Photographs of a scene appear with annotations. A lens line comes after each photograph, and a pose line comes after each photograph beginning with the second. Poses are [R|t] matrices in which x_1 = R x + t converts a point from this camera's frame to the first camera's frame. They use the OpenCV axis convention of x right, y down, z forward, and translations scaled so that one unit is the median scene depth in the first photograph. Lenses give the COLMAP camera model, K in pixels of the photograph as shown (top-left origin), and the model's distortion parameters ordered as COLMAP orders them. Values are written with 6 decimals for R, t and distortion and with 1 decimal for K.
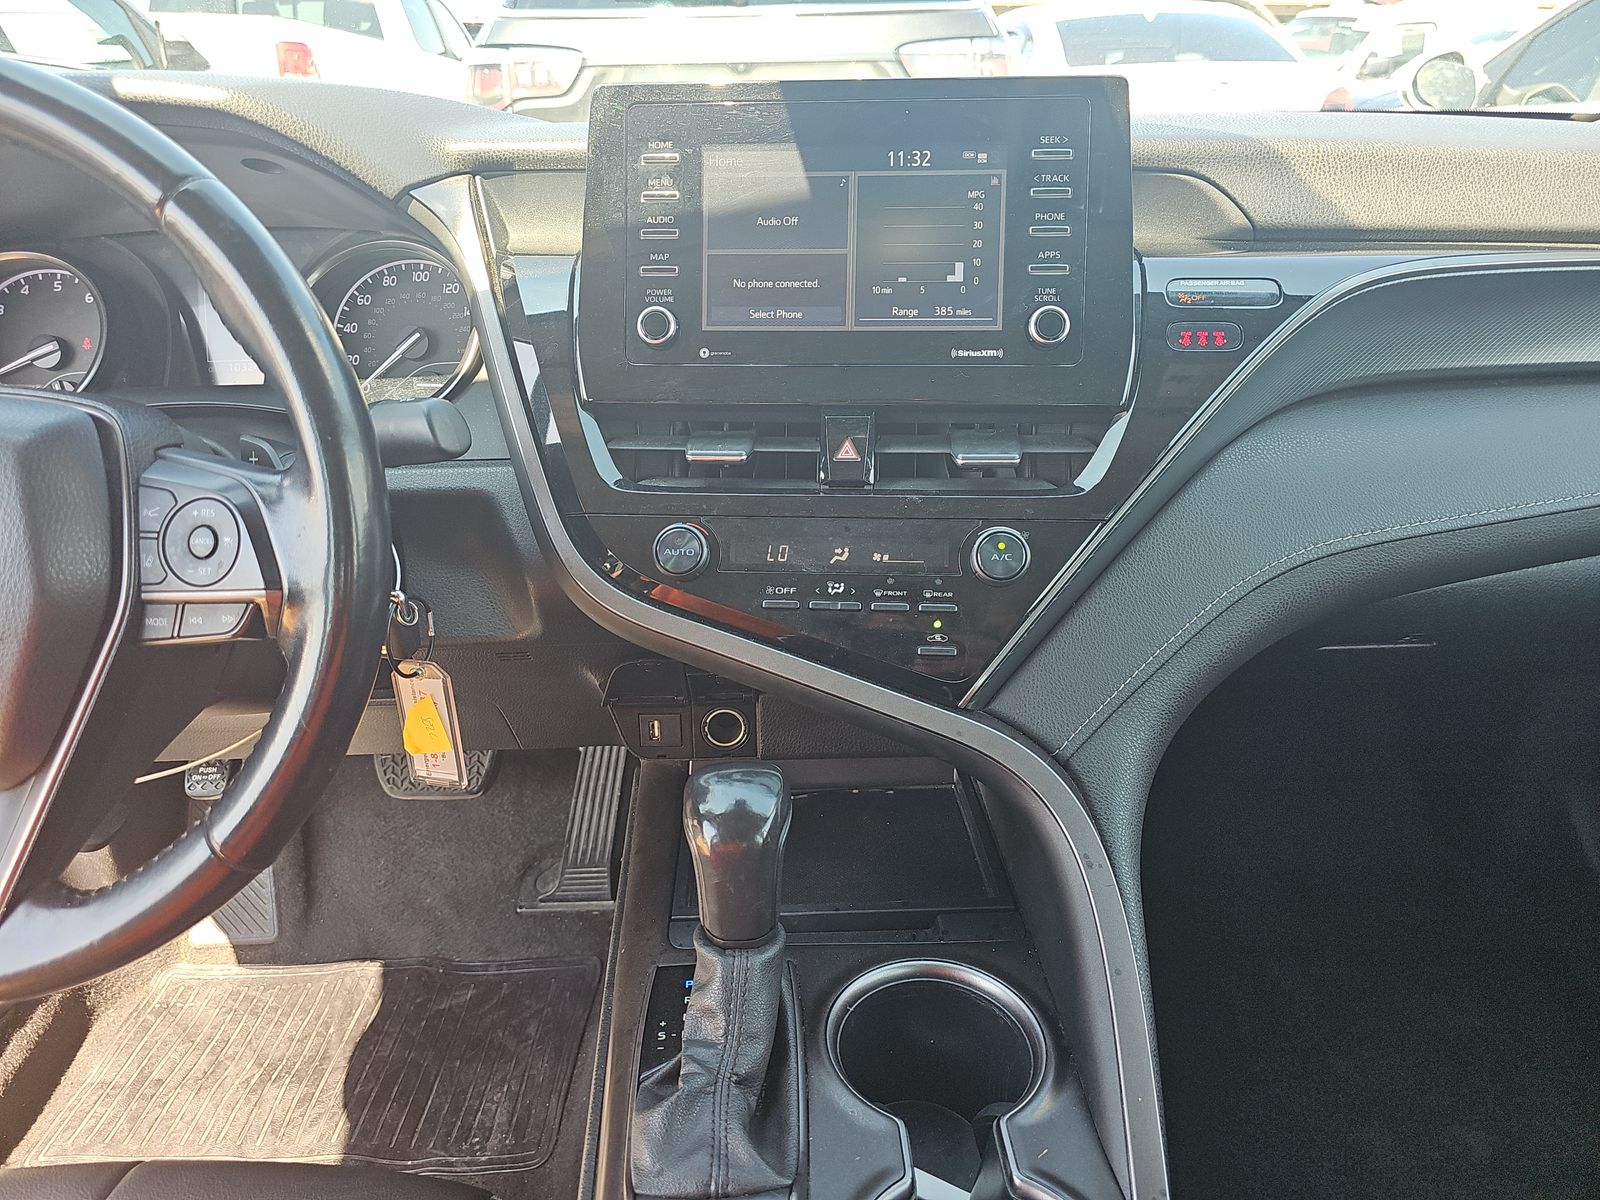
lens RADIAL K [[1018.6, 0, 800.0], [0, 1018.6, 600.0], [0, 0, 1]] dist [-0.003668, -0.042470]
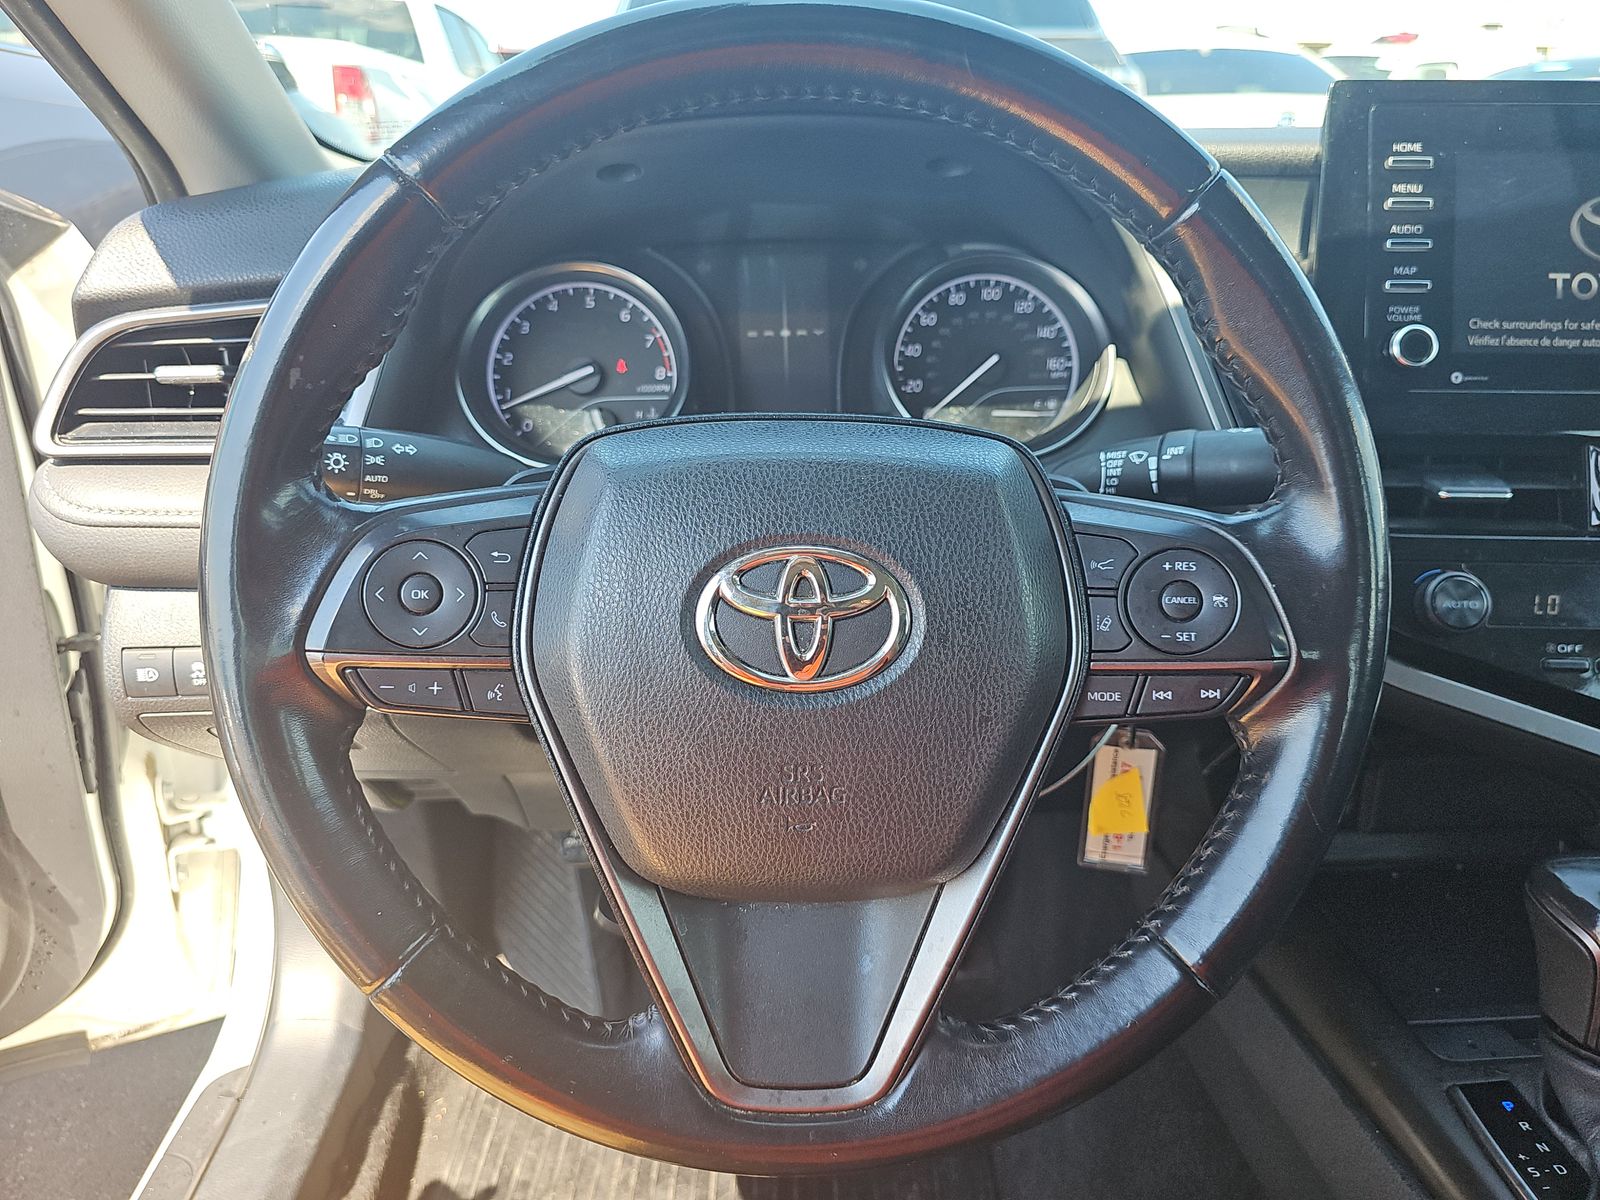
lens RADIAL K [[1059.6, 0, 805.6], [0, 1059.6, 592.1], [0, 0, 1]] dist [0.004032, -0.053517]
pose [[0.999390, -0.000352, -0.034926, -0.518663], [-0.000967, 0.999288, -0.037726, -0.018730], [0.034914, 0.037736, 0.998678, 0.066063]]
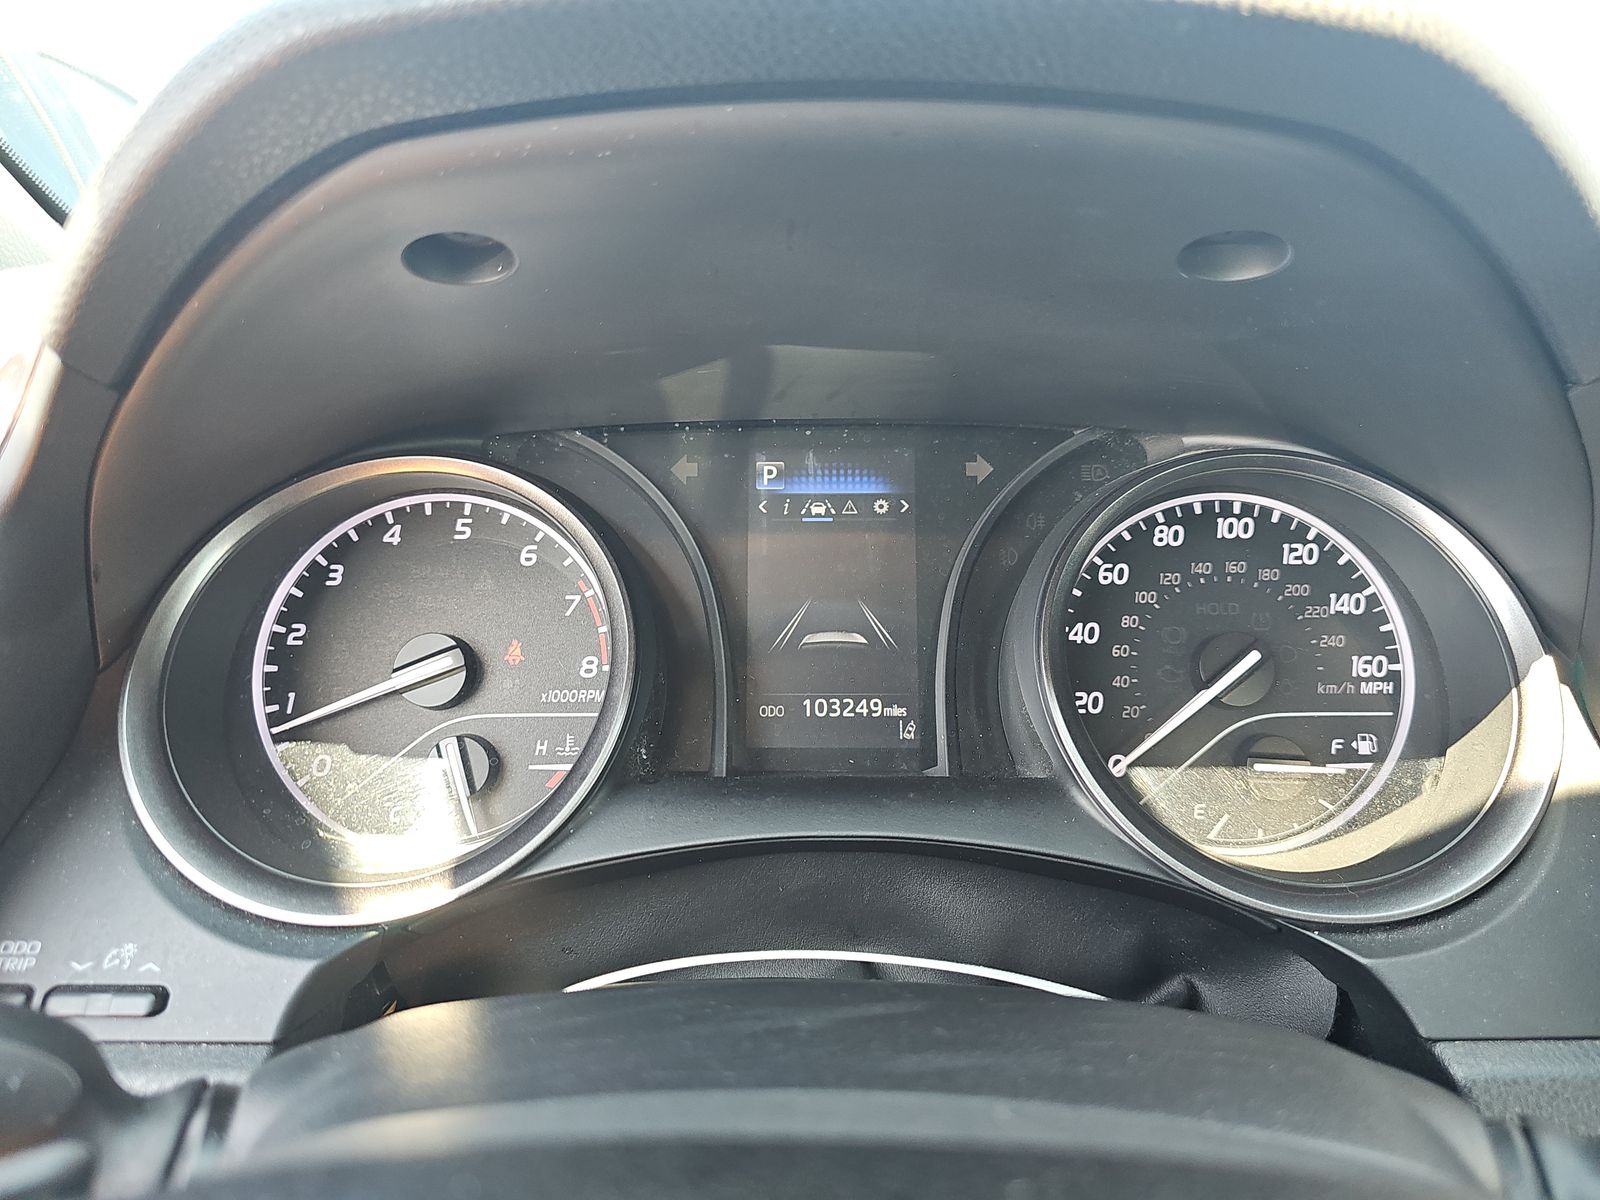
lens RADIAL K [[1018.6, 0, 800.0], [0, 1018.6, 600.0], [0, 0, 1]] dist [-0.003668, -0.042470]
pose [[0.997342, 0.016636, -0.070931, -0.553265], [-0.030067, 0.980790, -0.192738, -0.195214], [0.066362, 0.194358, 0.978683, 0.549861]]
